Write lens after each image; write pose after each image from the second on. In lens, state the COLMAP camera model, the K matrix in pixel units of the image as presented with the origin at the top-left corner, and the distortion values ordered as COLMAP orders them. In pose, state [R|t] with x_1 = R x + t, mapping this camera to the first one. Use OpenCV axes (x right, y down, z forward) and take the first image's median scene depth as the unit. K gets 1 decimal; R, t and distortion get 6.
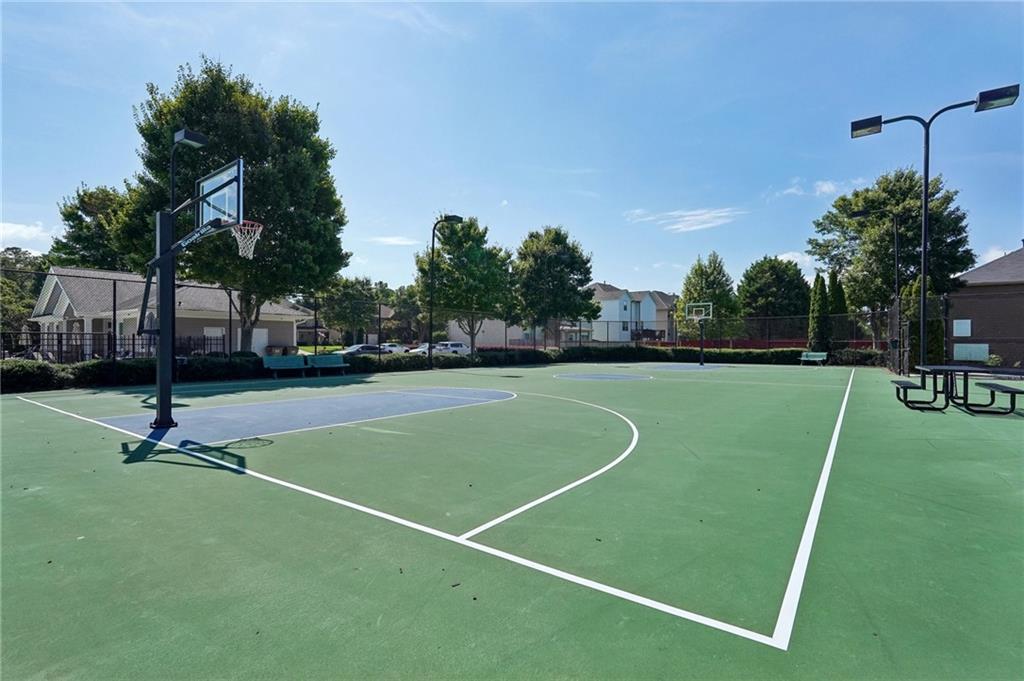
lens RADIAL K [[471.5, 0, 512.0], [0, 471.5, 340.5], [0, 0, 1]] dist [-0.011046, 0.008648]
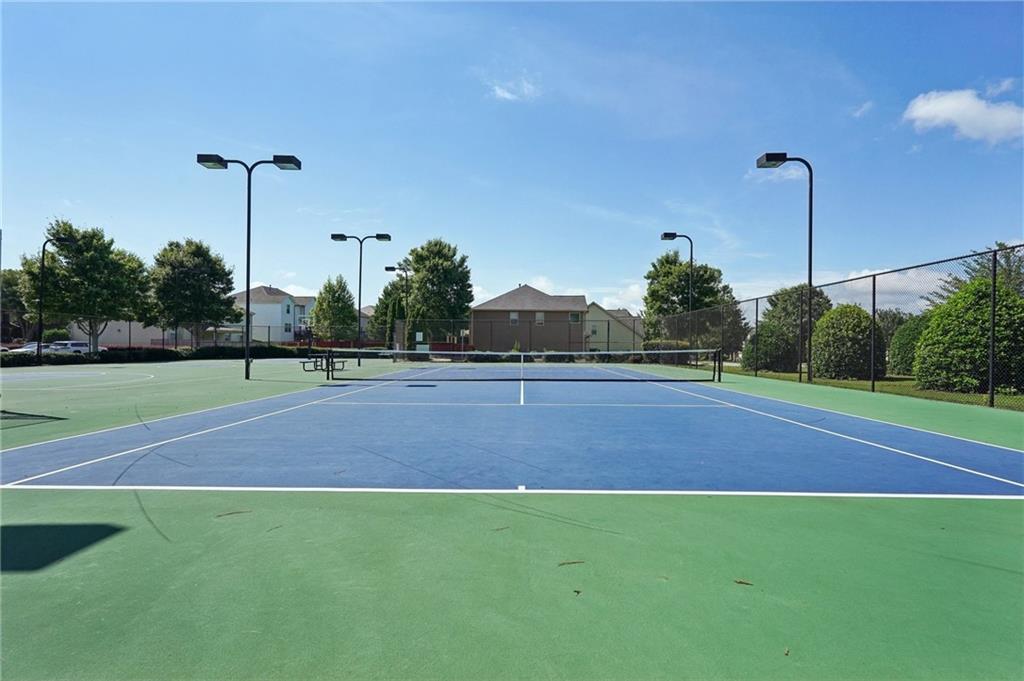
lens RADIAL K [[471.5, 0, 512.0], [0, 471.5, 340.5], [0, 0, 1]] dist [-0.011046, 0.008648]
pose [[0.819017, 0.008436, 0.573707, 0.071894], [-0.008495, 0.999961, -0.002577, -0.004570], [-0.573706, -0.002763, 0.819056, -0.385549]]
